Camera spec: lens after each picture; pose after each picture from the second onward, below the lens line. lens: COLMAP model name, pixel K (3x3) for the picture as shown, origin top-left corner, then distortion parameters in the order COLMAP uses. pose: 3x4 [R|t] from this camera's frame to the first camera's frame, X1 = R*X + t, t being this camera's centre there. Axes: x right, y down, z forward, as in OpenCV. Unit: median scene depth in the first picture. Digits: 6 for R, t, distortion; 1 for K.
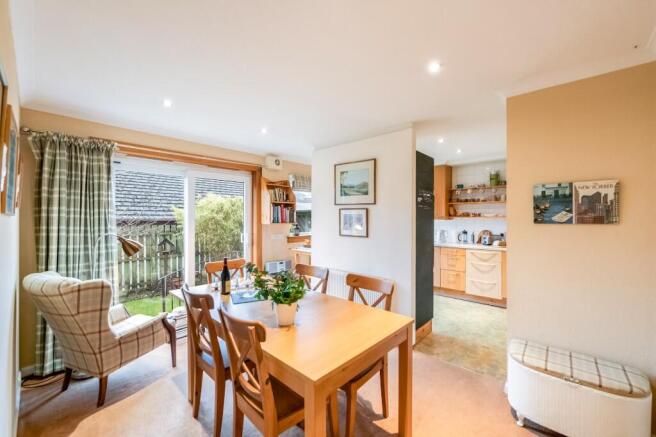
lens RADIAL K [[264.2, 0, 329.8], [0, 264.2, 218.2], [0, 0, 1]] dist [0.000052, -0.000010]
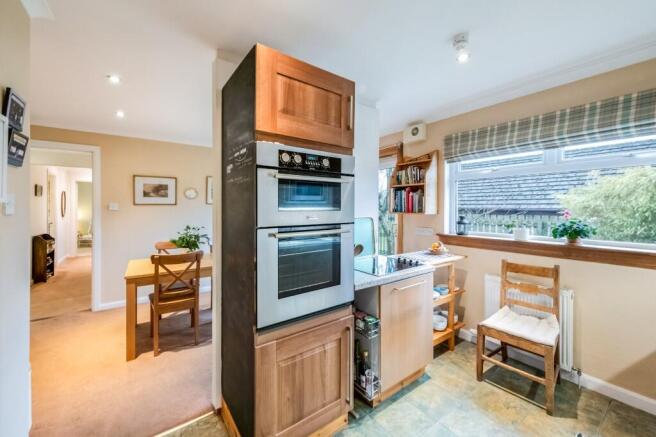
lens RADIAL K [[259.3, 0, 329.6], [0, 259.3, 210.1], [0, 0, 1]] dist [0.000687, -0.000522]
pose [[-0.200536, 0.009375, -0.979642, 0.533481], [-0.005759, 0.999926, 0.010748, 0.003481], [0.979669, 0.007798, -0.200467, 0.856257]]
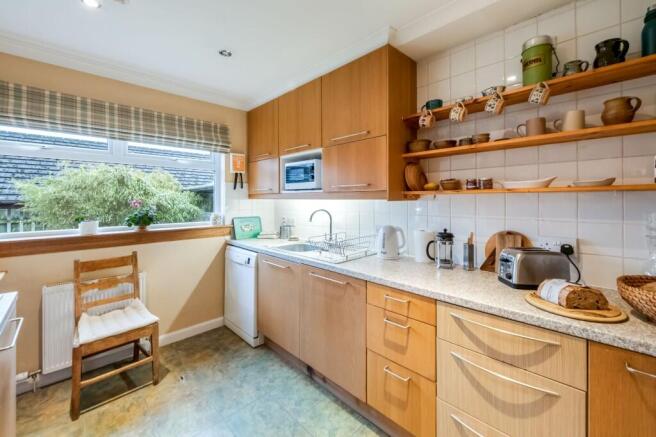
lens RADIAL K [[265.4, 0, 327.9], [0, 265.4, 199.8], [0, 0, 1]] dist [-0.011447, -0.000092]
pose [[0.998374, -0.000691, -0.057004, 0.396346], [0.000416, 0.999988, -0.004827, 0.008338], [0.057007, 0.004795, 0.998362, 0.680263]]
